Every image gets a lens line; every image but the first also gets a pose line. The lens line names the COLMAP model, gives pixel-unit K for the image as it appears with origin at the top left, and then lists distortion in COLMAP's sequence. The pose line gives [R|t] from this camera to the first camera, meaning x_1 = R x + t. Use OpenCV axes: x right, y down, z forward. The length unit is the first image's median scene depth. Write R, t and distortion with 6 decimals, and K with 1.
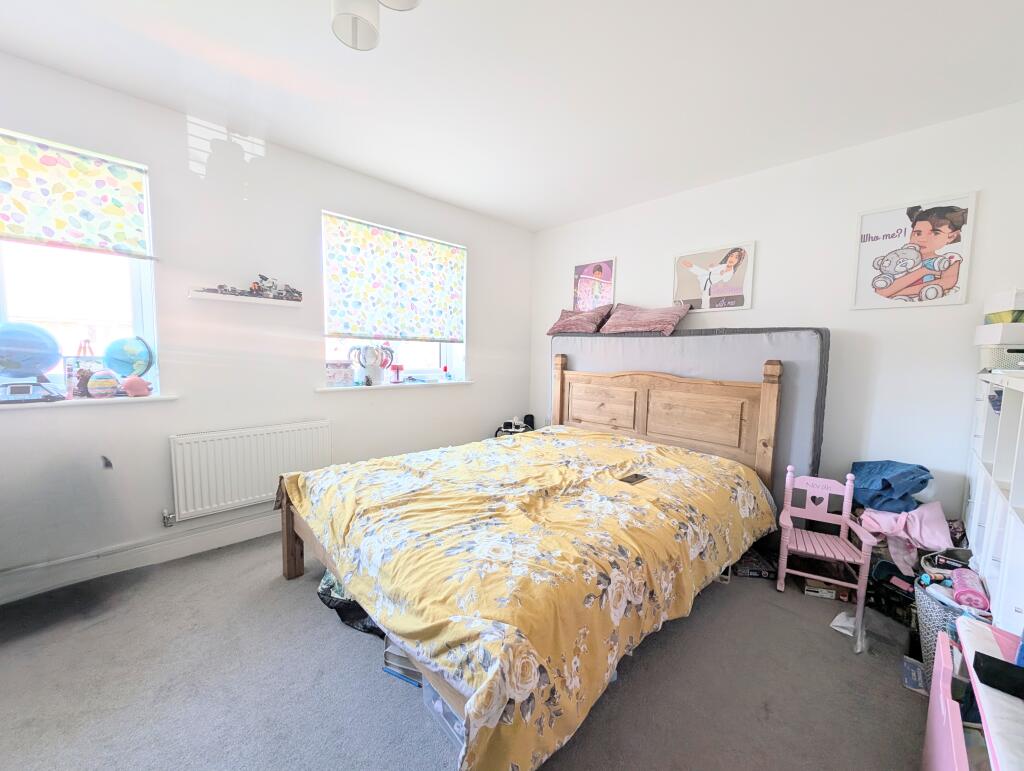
lens RADIAL K [[393.1, 0, 512.0], [0, 393.1, 385.5], [0, 0, 1]] dist [0.015362, -0.007796]
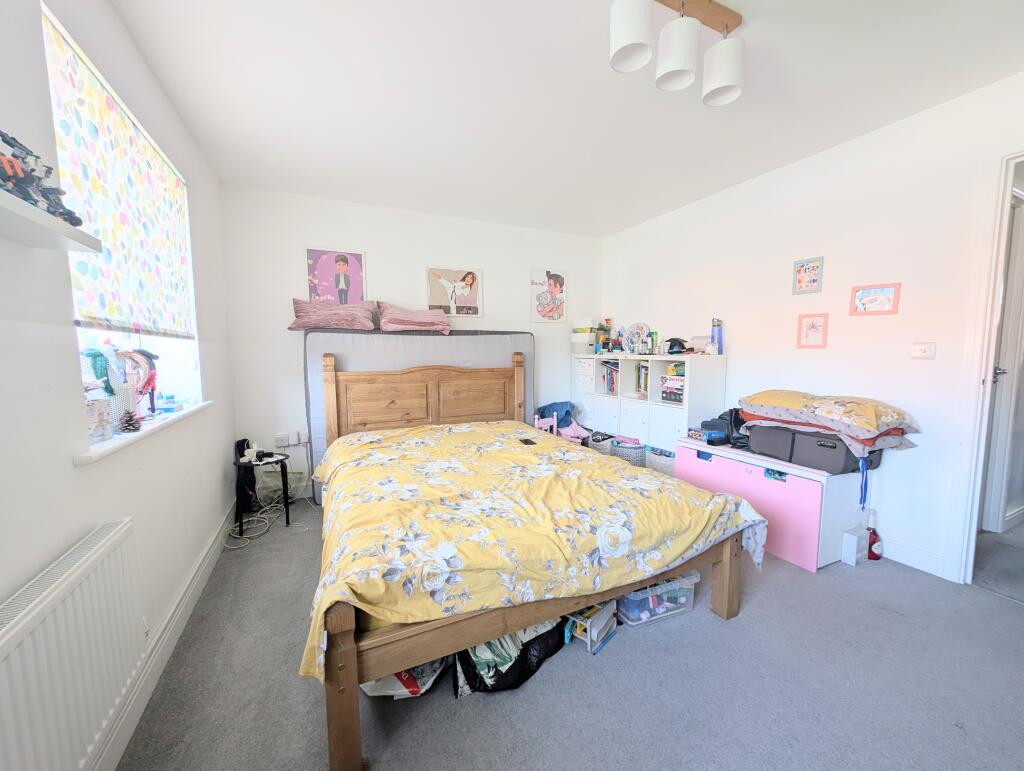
lens RADIAL K [[393.1, 0, 512.0], [0, 393.1, 385.5], [0, 0, 1]] dist [0.015362, -0.007796]
pose [[0.319622, -0.106729, 0.941515, -0.713951], [0.097490, 0.992067, 0.079364, -0.050914], [-0.942517, 0.066422, 0.327491, 0.446319]]
